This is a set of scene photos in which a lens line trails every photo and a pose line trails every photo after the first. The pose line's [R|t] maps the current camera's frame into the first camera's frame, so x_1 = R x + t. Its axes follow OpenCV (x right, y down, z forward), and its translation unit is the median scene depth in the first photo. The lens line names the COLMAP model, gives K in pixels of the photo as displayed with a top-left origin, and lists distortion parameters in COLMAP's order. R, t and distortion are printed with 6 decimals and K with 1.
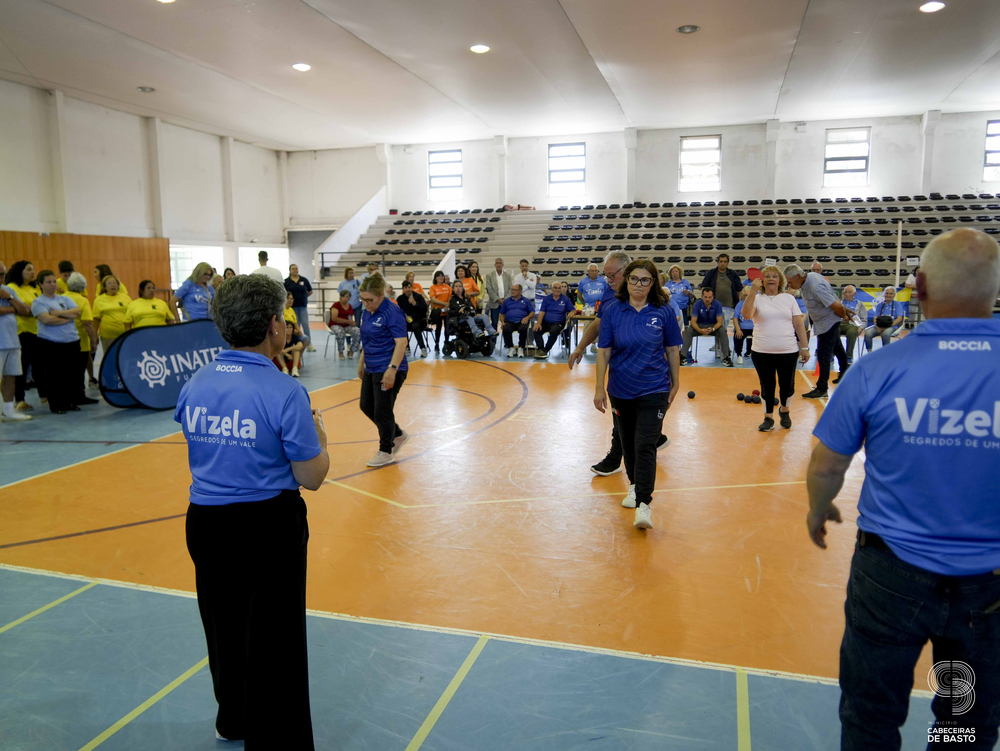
lens RADIAL K [[752.6, 0, 500.0], [0, 752.6, 375.5], [0, 0, 1]] dist [-0.036619, 0.025747]
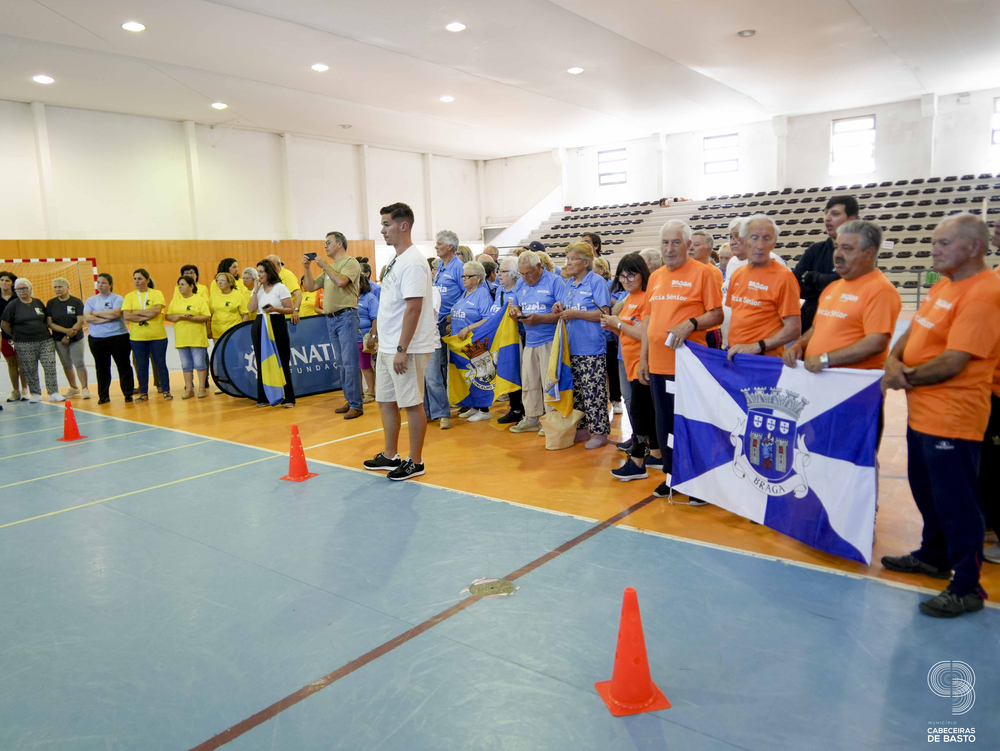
lens RADIAL K [[752.6, 0, 500.0], [0, 752.6, 375.5], [0, 0, 1]] dist [-0.036619, 0.025747]
pose [[0.931165, 0.029529, -0.363400, 0.199412], [-0.024322, 0.999526, 0.018898, 0.012824], [0.363786, -0.008759, 0.931441, -0.087519]]
